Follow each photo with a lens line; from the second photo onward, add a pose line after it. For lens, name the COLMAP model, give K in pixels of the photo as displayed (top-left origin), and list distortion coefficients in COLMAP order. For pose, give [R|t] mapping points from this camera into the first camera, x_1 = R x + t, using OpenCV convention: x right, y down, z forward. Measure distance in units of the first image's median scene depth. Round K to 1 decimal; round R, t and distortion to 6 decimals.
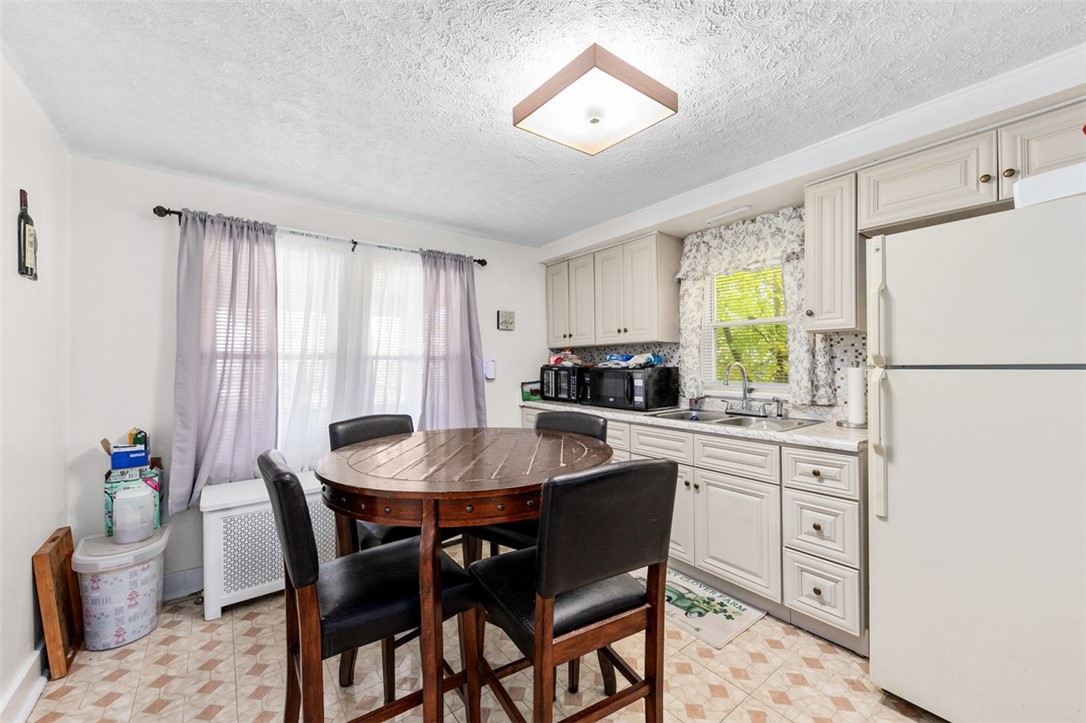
lens RADIAL K [[435.4, 0, 550.6], [0, 435.4, 365.0], [0, 0, 1]] dist [0.008064, -0.000142]
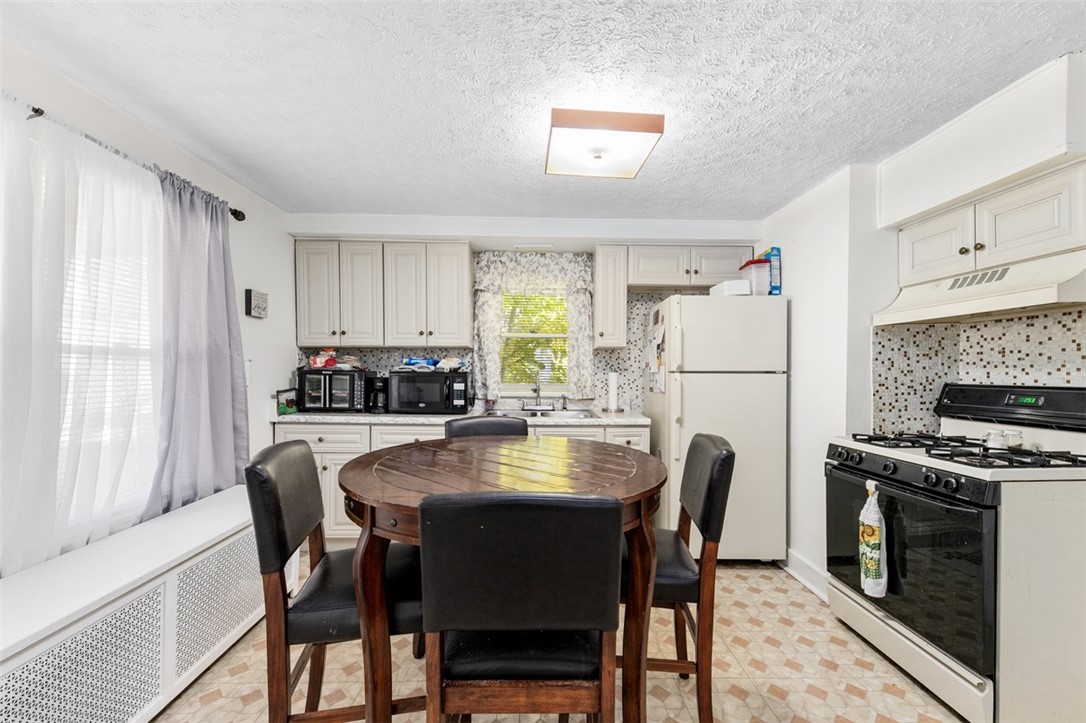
lens RADIAL K [[435.4, 0, 549.0], [0, 435.4, 381.0], [0, 0, 1]] dist [0.008064, -0.000142]
pose [[0.572873, -0.011270, 0.819567, -0.435211], [-0.008591, 0.999768, 0.019753, 0.004946], [-0.819599, -0.018357, 0.572643, 0.204678]]
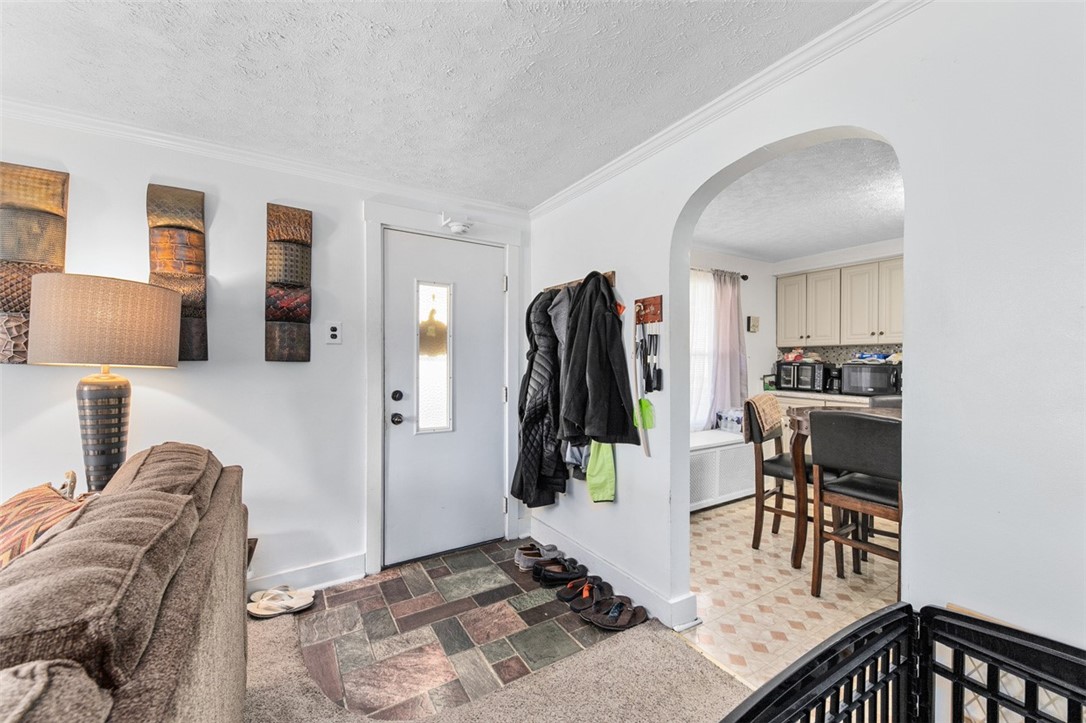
lens RADIAL K [[435.4, 0, 537.2], [0, 435.4, 364.8], [0, 0, 1]] dist [0.008064, -0.000142]
pose [[0.996373, 0.010714, -0.084410, -0.627189], [-0.010012, 0.999912, 0.008737, 0.006998], [0.084496, -0.007860, 0.996393, -0.278940]]
